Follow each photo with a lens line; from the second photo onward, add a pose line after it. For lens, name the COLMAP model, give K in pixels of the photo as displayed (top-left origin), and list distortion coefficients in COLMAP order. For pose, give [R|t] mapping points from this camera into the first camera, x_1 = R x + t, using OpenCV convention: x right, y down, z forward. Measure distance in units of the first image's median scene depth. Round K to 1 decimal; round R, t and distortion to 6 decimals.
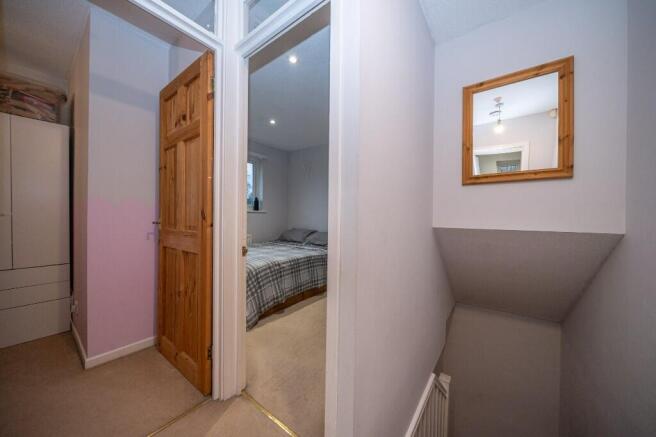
lens RADIAL K [[224.5, 0, 326.5], [0, 224.5, 216.8], [0, 0, 1]] dist [-0.000539, -0.000031]
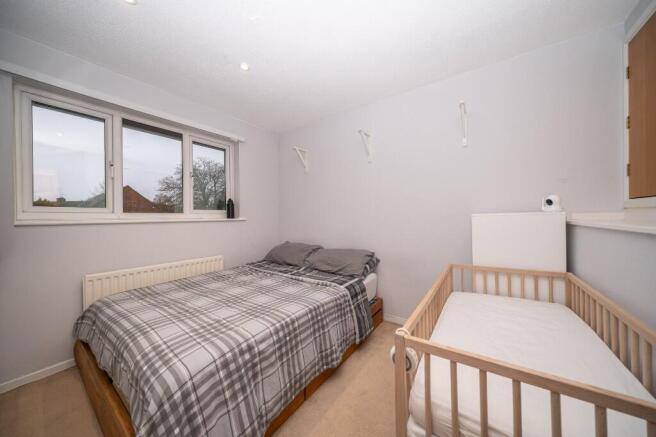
lens RADIAL K [[224.5, 0, 326.5], [0, 224.5, 216.8], [0, 0, 1]] dist [-0.000539, -0.000031]
pose [[0.999611, -0.021490, 0.017806, -0.056947], [0.021619, 0.999741, -0.007095, -0.034321], [-0.017649, 0.007477, 0.999816, 0.490395]]
